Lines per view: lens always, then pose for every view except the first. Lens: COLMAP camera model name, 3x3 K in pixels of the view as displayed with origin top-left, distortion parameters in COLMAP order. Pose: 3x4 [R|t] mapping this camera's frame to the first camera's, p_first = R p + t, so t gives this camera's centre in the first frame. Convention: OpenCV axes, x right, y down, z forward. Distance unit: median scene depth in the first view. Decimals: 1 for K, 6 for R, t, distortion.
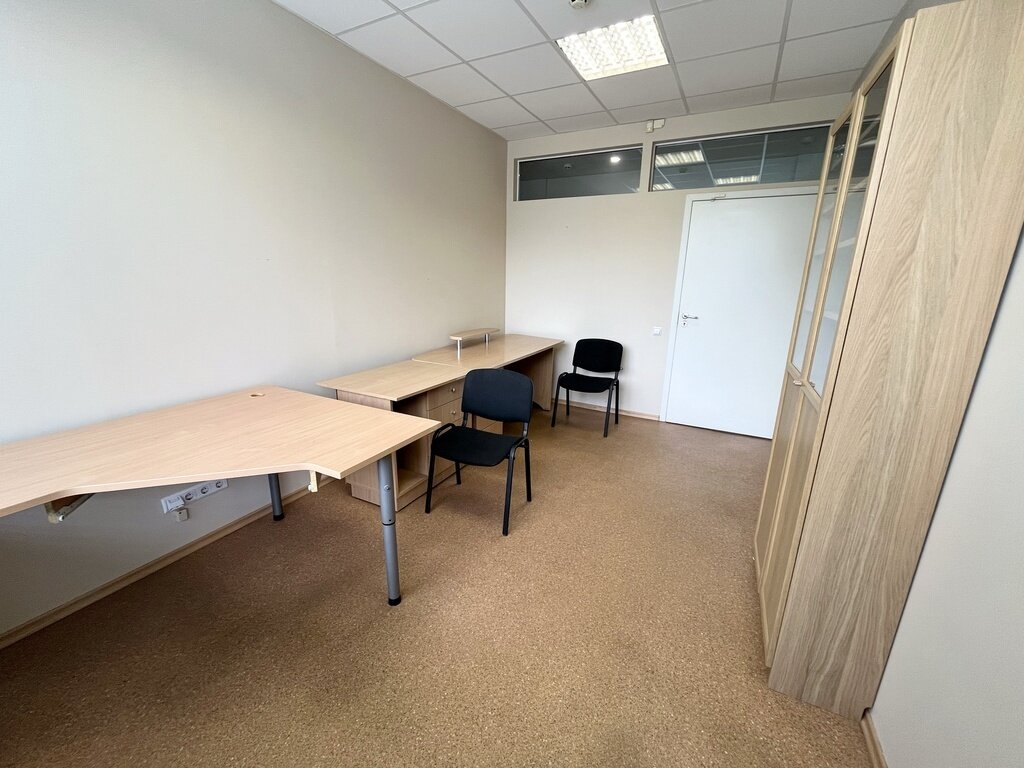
lens RADIAL K [[413.8, 0, 512.4], [0, 413.8, 383.3], [0, 0, 1]] dist [-0.003145, 0.000057]
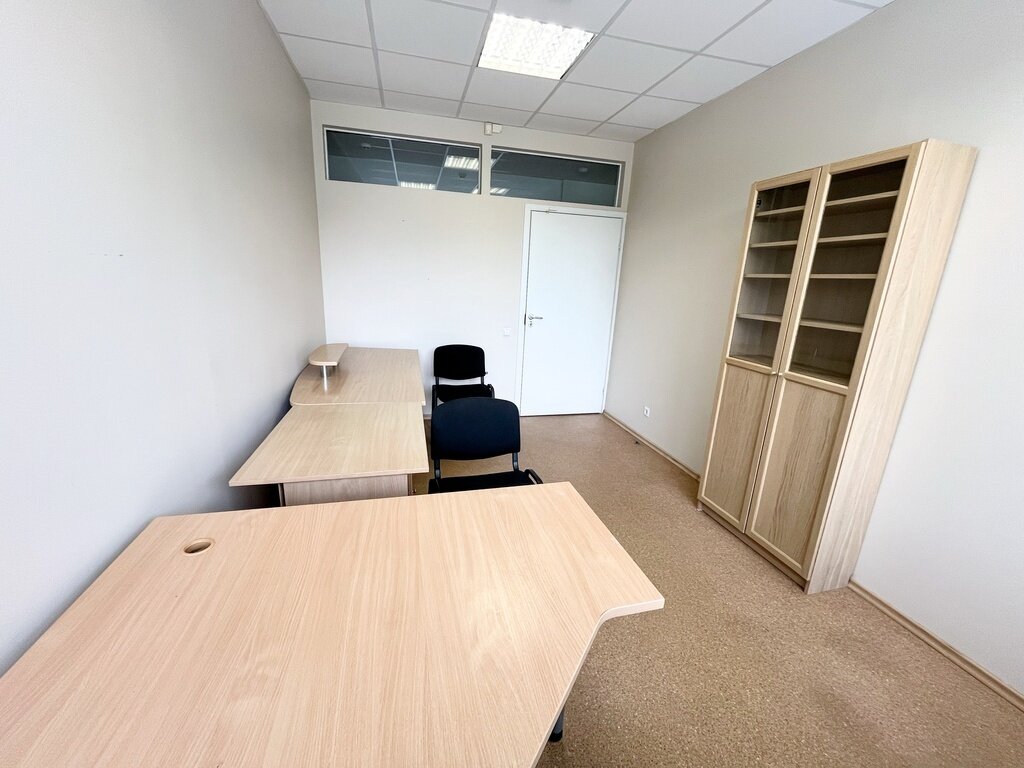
lens RADIAL K [[413.8, 0, 512.6], [0, 413.8, 382.9], [0, 0, 1]] dist [-0.003145, 0.000057]
pose [[0.744045, -0.153134, 0.650343, -0.380650], [0.139165, 0.987551, 0.073320, -0.085777], [-0.653475, 0.035951, 0.756094, 0.240893]]
